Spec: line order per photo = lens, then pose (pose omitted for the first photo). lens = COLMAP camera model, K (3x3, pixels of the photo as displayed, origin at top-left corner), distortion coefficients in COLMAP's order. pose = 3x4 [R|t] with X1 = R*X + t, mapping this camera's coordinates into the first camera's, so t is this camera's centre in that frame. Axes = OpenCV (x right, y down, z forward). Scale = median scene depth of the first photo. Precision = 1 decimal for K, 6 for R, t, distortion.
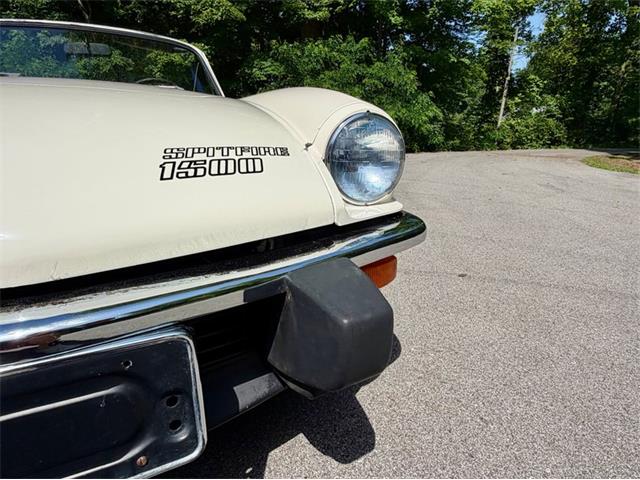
lens RADIAL K [[387.8, 0, 323.0], [0, 387.8, 243.1], [0, 0, 1]] dist [0.002327, -0.001333]
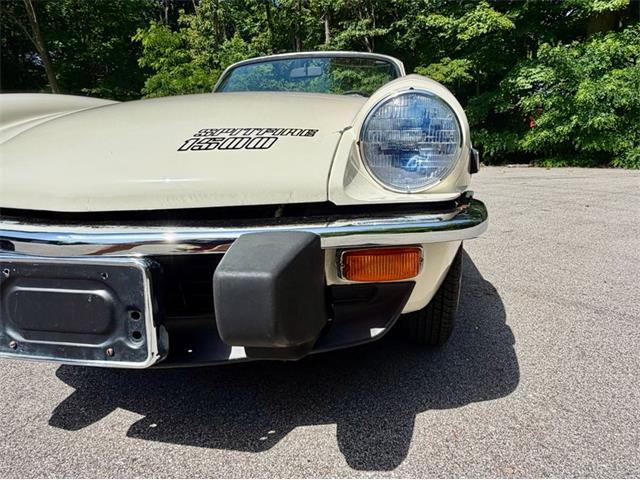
lens RADIAL K [[387.8, 0, 325.3], [0, 387.8, 238.3], [0, 0, 1]] dist [0.002327, -0.001333]
pose [[0.809604, 0.117119, -0.575173, 0.469350], [-0.145541, 0.989346, -0.003407, 0.036247], [0.568646, 0.086470, 0.818025, 0.155685]]
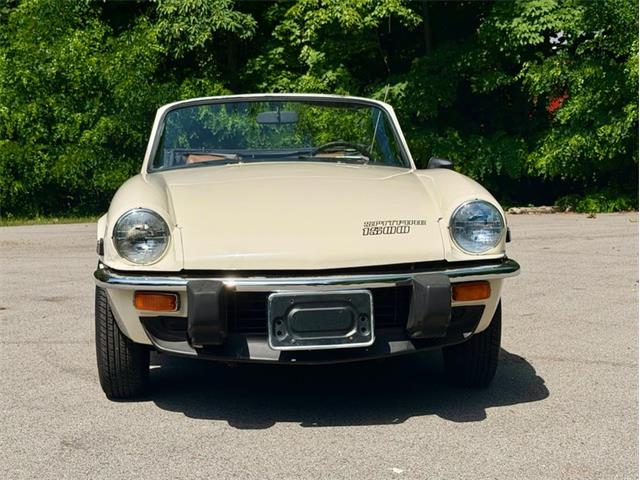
lens RADIAL K [[1149.5, 0, 322.1], [0, 1149.5, 239.9], [0, 0, 1]] dist [0.037454, 0.000000]
pose [[0.938532, 0.001926, -0.345188, 1.101871], [-0.071646, 0.979295, -0.189334, 0.754687], [0.337676, 0.202427, 0.919238, -3.444469]]
